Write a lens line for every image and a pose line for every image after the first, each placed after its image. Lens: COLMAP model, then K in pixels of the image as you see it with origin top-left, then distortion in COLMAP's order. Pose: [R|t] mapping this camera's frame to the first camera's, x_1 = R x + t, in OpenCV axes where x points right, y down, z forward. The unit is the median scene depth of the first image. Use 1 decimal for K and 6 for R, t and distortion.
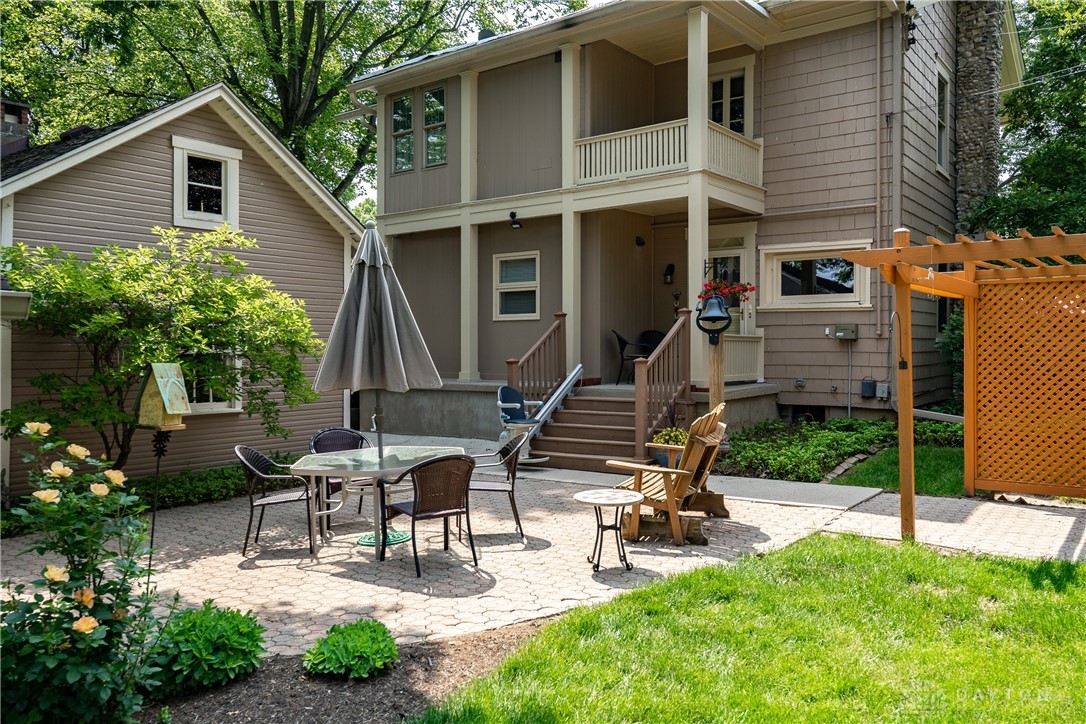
lens RADIAL K [[845.4, 0, 543.0], [0, 845.4, 362.0], [0, 0, 1]] dist [-0.003511, -0.001374]
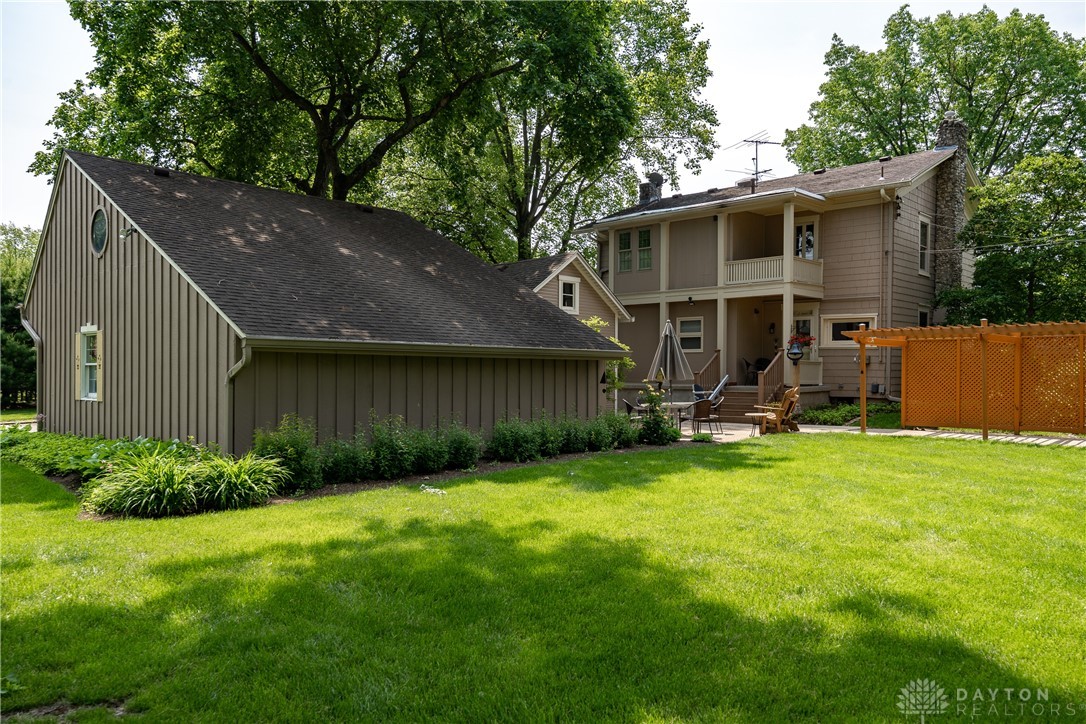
lens RADIAL K [[803.3, 0, 541.8], [0, 803.3, 382.2], [0, 0, 1]] dist [0.000098, -0.000040]
pose [[0.993318, 0.008515, -0.115092, -0.173176], [-0.008763, 0.999960, -0.001649, 0.026450], [0.115074, 0.002647, 0.993353, -0.945012]]
